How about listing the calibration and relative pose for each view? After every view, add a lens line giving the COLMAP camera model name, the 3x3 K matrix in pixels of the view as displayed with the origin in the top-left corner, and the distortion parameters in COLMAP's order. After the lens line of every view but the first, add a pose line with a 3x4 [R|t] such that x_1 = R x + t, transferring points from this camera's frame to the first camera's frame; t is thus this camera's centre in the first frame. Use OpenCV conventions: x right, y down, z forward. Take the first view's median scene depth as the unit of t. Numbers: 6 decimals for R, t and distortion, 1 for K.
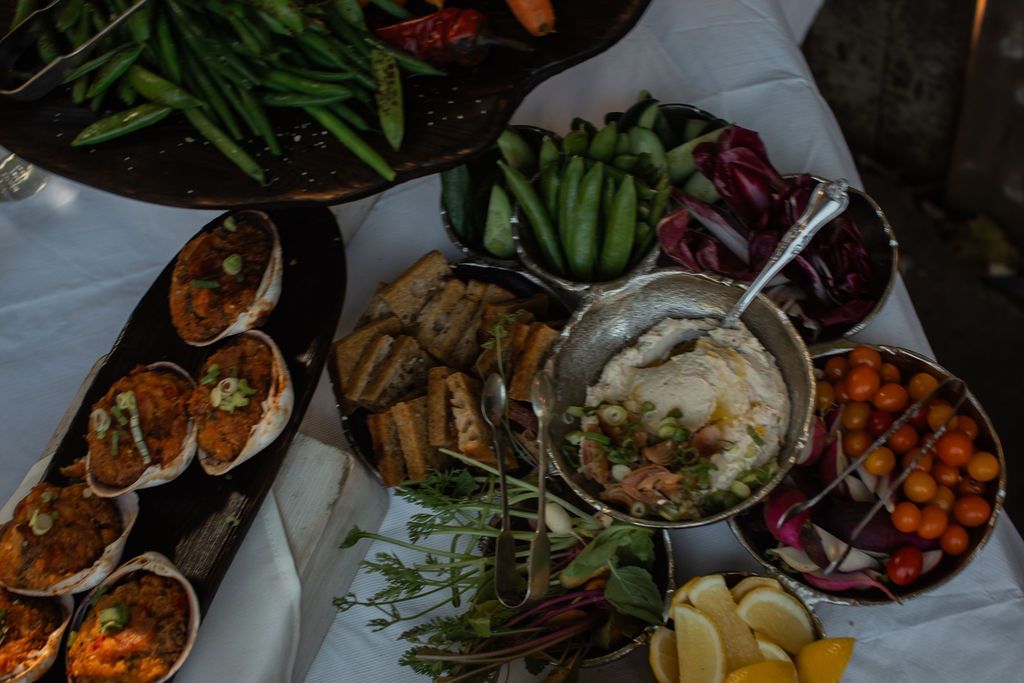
lens RADIAL K [[1458.5, 0, 516.8], [0, 1458.5, 310.2], [0, 0, 1]] dist [0.016469, -0.045988]
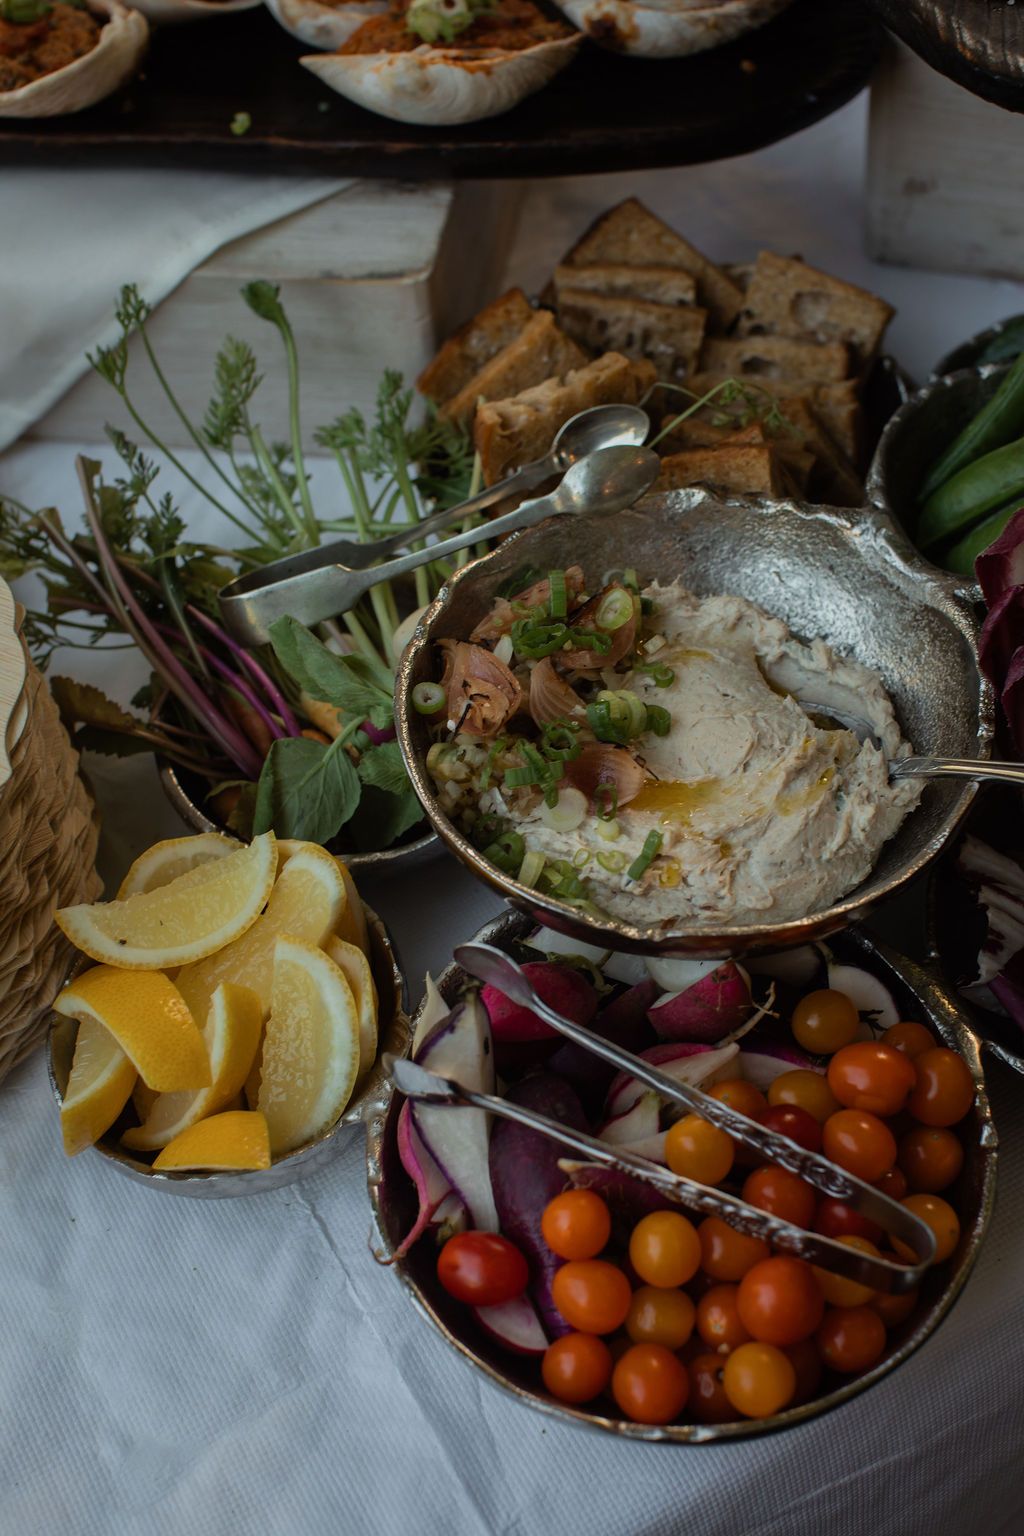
lens RADIAL K [[2187.7, 0, 614.9], [0, 2187.7, 769.5], [0, 0, 1]] dist [0.016469, -0.045988]
pose [[0.303478, 0.858373, -0.413639, 0.407130], [-0.878463, 0.420193, 0.227466, -0.068832], [0.369059, 0.294335, 0.881568, 0.382223]]
